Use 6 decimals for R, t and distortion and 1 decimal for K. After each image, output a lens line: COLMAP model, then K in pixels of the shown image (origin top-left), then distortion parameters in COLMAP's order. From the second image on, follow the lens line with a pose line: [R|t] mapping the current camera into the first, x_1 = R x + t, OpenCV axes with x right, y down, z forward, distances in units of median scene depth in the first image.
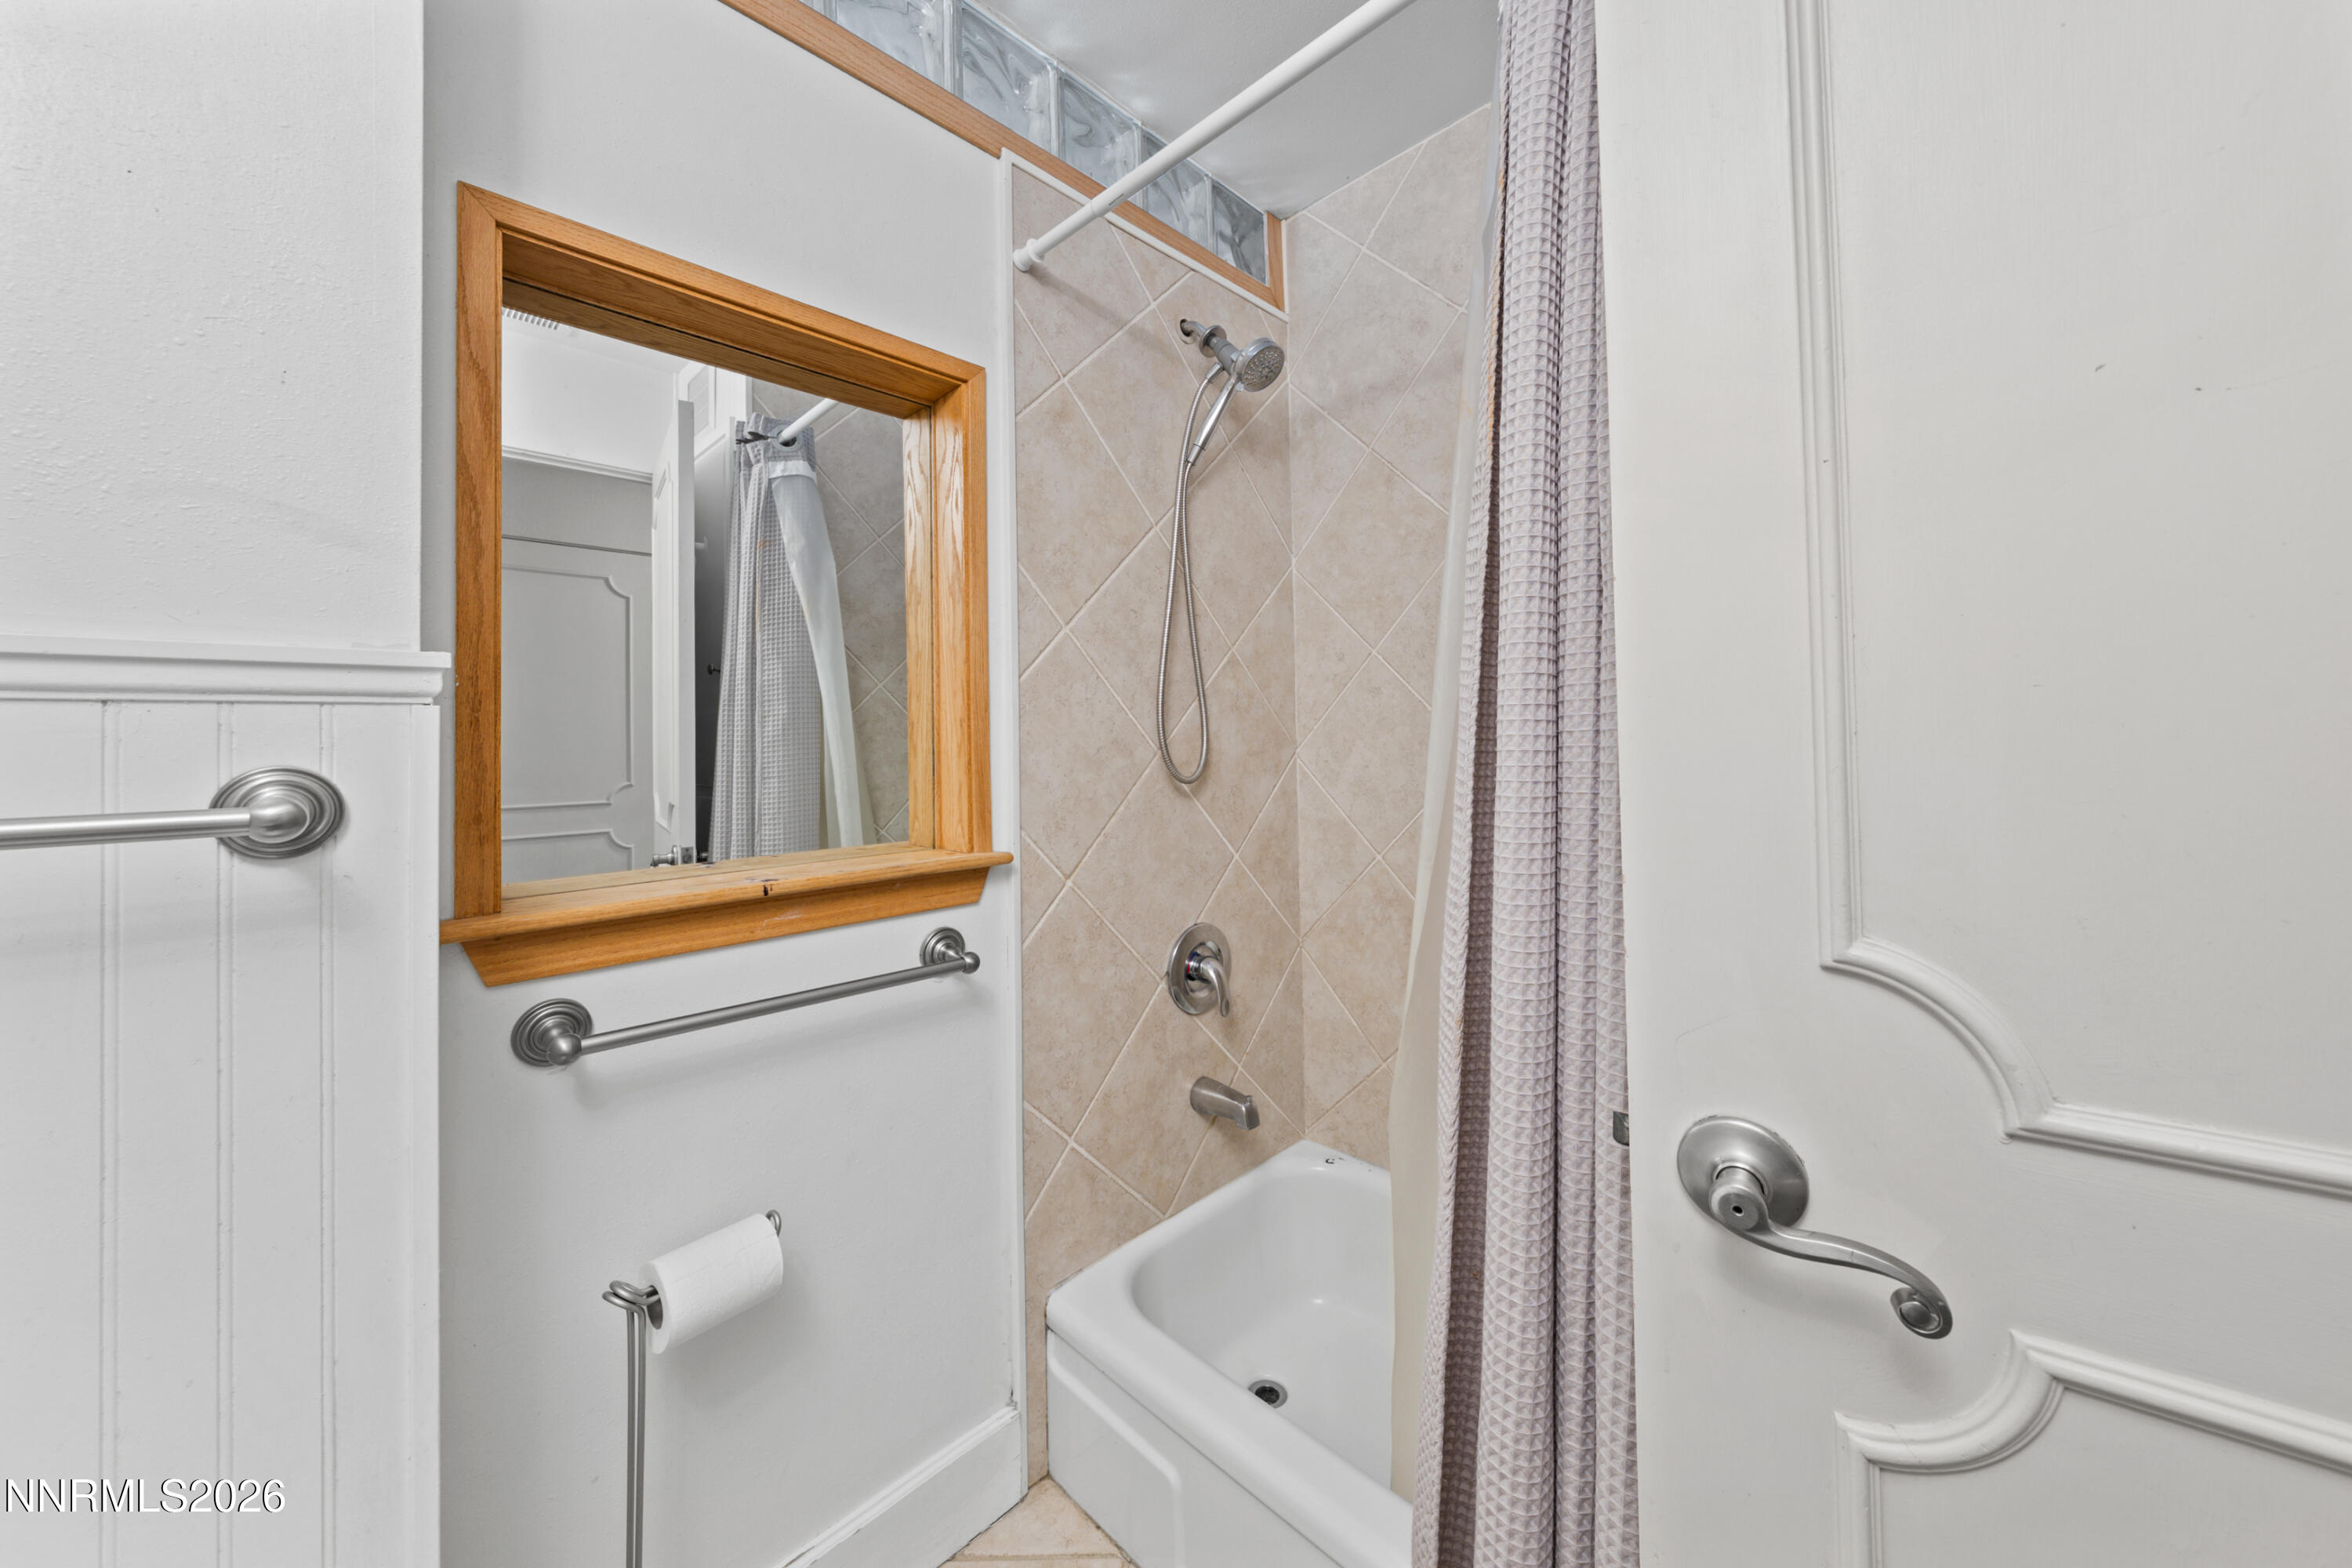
lens RADIAL K [[818.7, 0, 1181.1], [0, 818.7, 720.7], [0, 0, 1]] dist [-0.008679, -0.000017]
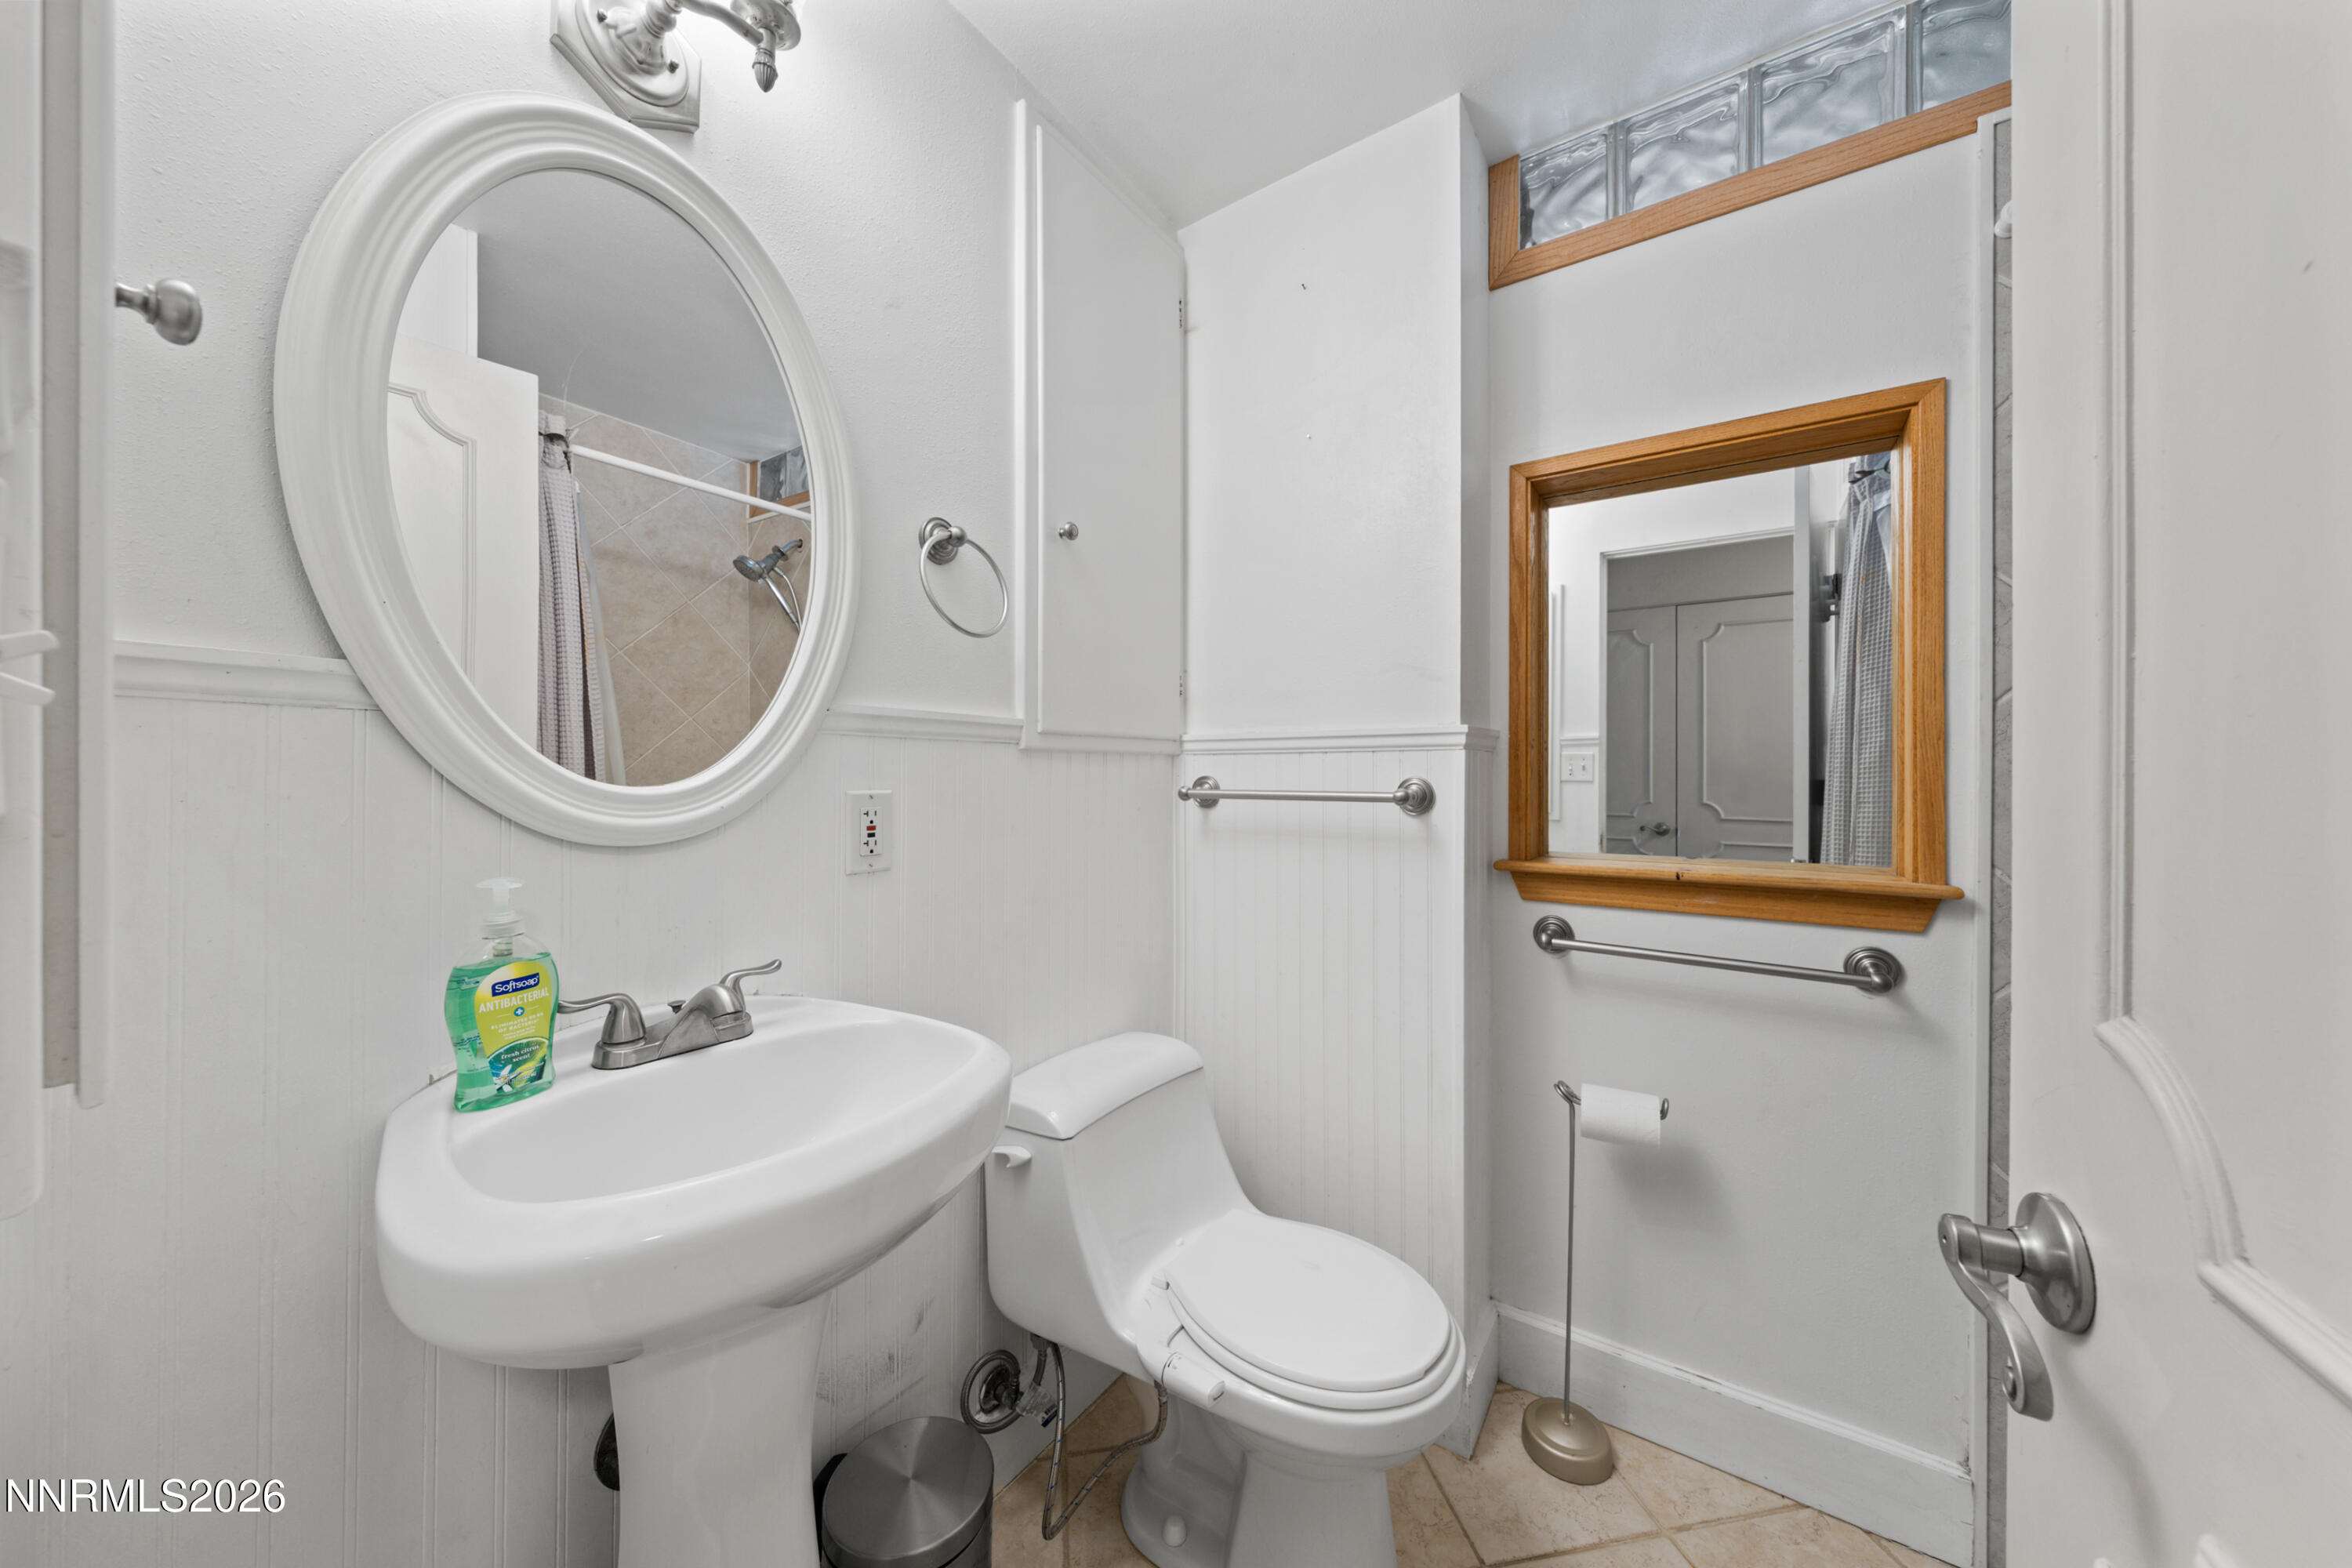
lens RADIAL K [[806.5, 0, 1183.2], [0, 806.5, 784.5], [0, 0, 1]] dist [0.000876, 0.000015]
pose [[0.157344, 0.030235, -0.987081, 0.597033], [0.017771, 0.999283, 0.033442, -0.006498], [0.987384, -0.022803, 0.156694, -0.035125]]
